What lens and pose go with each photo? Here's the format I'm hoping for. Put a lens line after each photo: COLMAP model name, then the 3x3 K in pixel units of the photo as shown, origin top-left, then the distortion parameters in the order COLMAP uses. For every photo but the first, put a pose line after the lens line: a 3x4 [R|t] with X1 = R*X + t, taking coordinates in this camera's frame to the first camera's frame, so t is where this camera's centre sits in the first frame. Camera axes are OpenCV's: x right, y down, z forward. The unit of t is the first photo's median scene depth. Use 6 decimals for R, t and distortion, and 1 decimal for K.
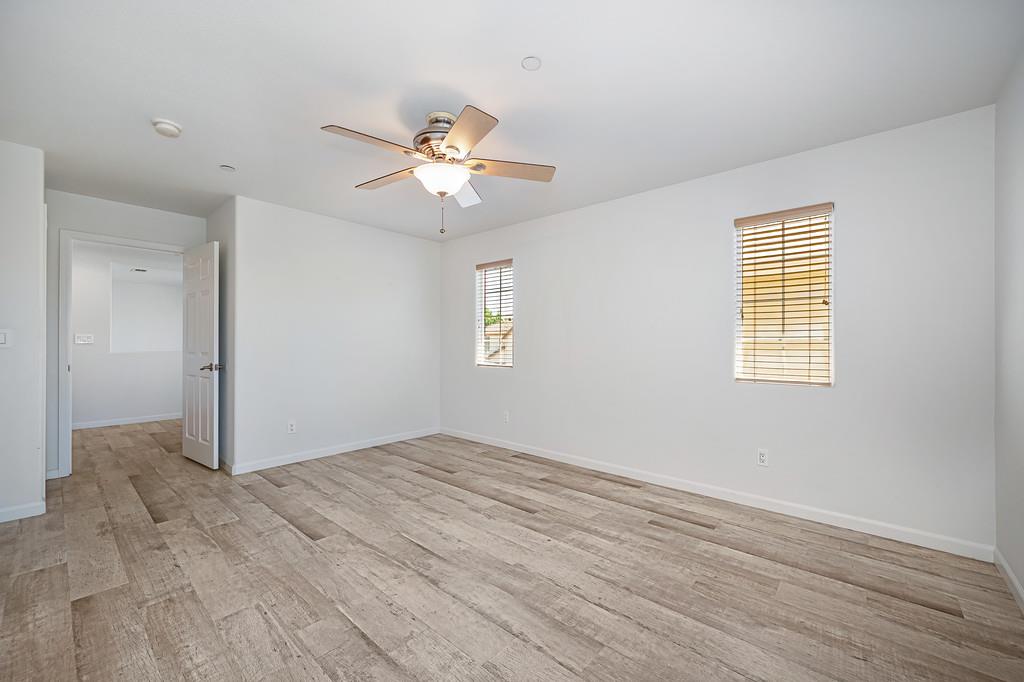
lens RADIAL K [[405.8, 0, 516.6], [0, 405.8, 342.9], [0, 0, 1]] dist [-0.000133, 0.000029]
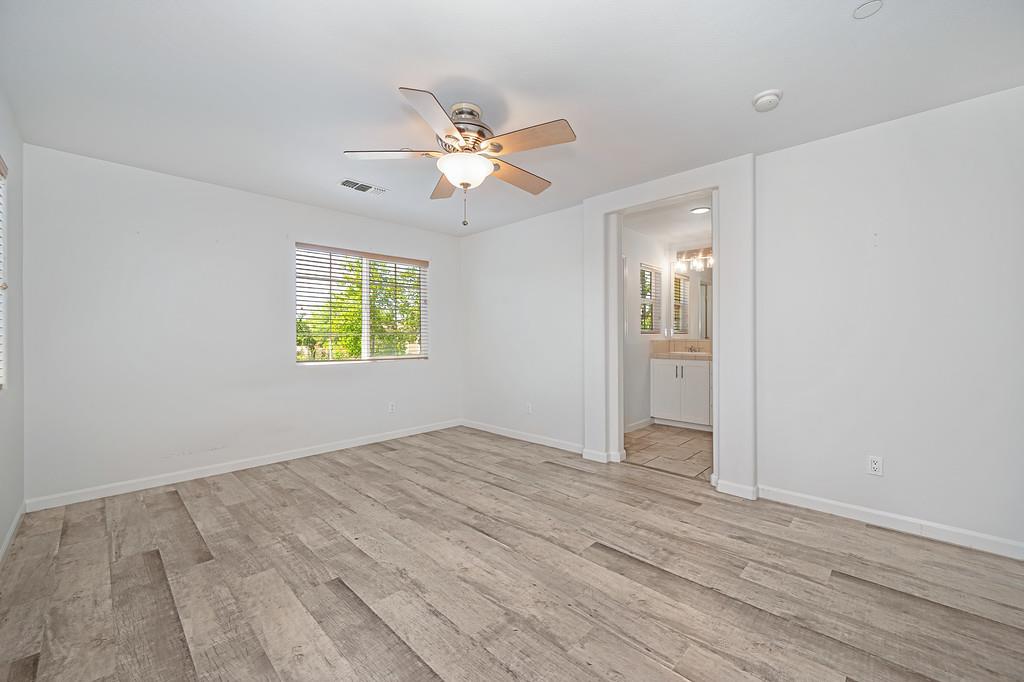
lens RADIAL K [[405.8, 0, 509.9], [0, 405.8, 337.0], [0, 0, 1]] dist [-0.000133, 0.000029]
pose [[-0.997821, -0.000926, 0.065975, -0.325302], [-0.001072, 0.999997, -0.002174, 0.004076], [-0.065973, -0.002240, -0.997819, 1.806976]]
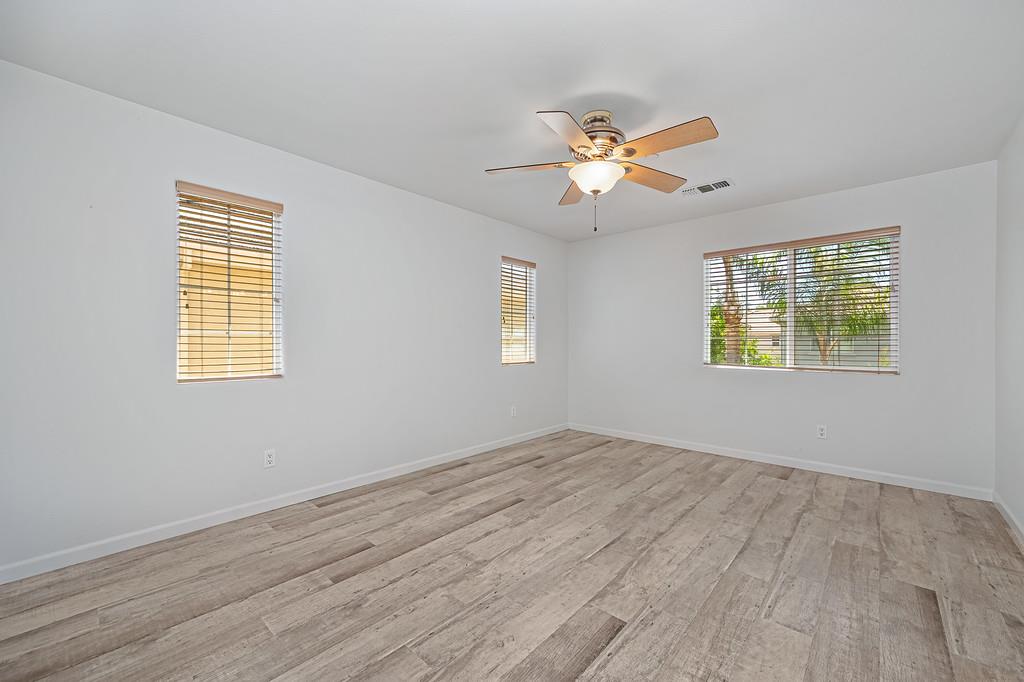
lens RADIAL K [[405.8, 0, 515.7], [0, 405.8, 341.1], [0, 0, 1]] dist [-0.000133, 0.000029]
pose [[0.018169, -0.002559, 0.999832, -1.094015], [-0.005468, 0.999982, 0.002659, 0.003532], [-0.999820, -0.005516, 0.018155, 1.079945]]
